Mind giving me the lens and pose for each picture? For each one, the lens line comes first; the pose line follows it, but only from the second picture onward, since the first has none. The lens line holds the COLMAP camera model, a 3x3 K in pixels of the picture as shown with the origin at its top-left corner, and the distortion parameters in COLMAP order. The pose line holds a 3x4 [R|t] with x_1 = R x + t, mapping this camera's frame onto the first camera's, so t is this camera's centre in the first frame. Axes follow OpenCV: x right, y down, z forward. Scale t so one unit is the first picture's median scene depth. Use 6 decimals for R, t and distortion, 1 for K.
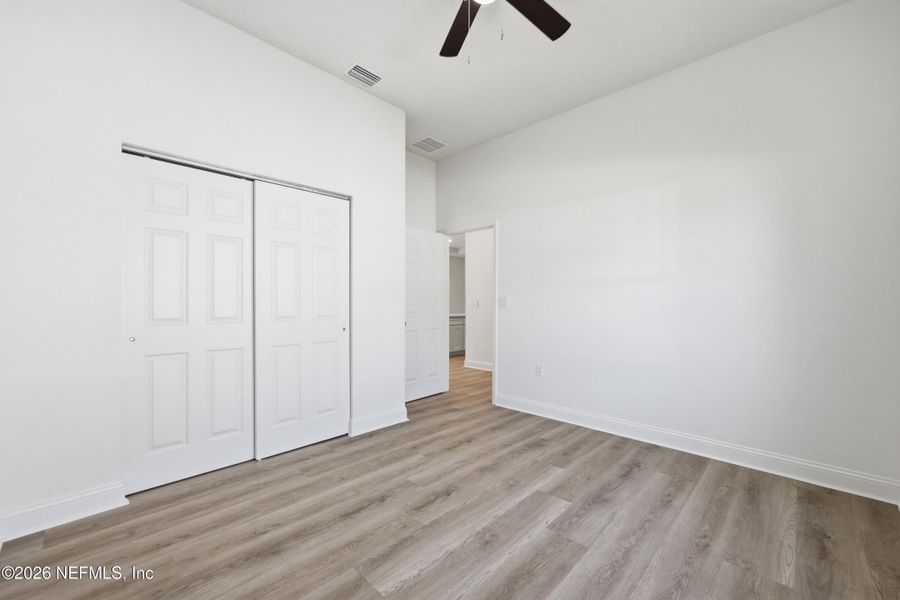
lens RADIAL K [[360.6, 0, 447.7], [0, 360.6, 302.5], [0, 0, 1]] dist [0.000154, -0.000044]
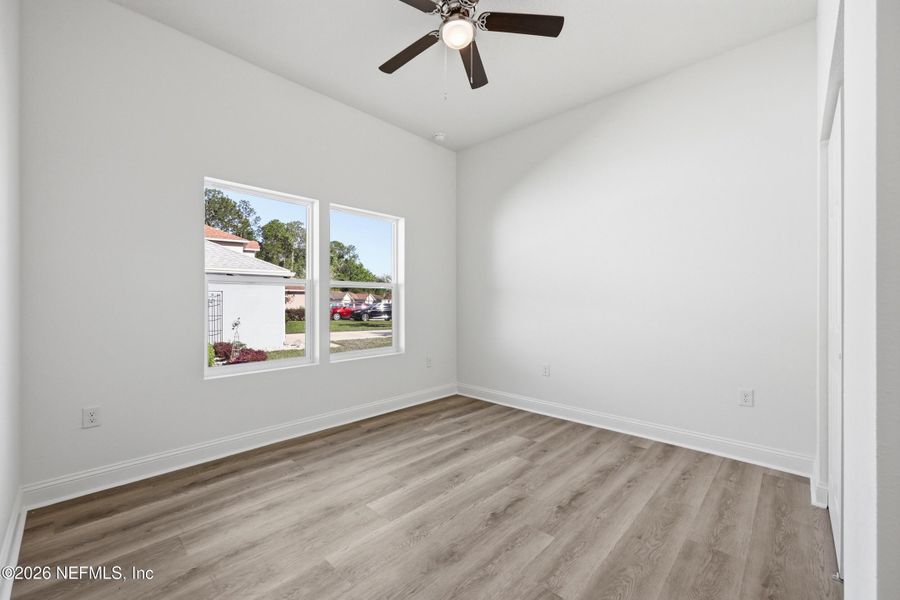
lens RADIAL K [[360.6, 0, 447.7], [0, 360.6, 302.5], [0, 0, 1]] dist [0.000154, -0.000044]
pose [[-0.999955, -0.001923, -0.009320, 0.132516], [-0.001878, 0.999986, -0.004877, 0.006247], [0.009329, -0.004859, -0.999945, 1.986535]]
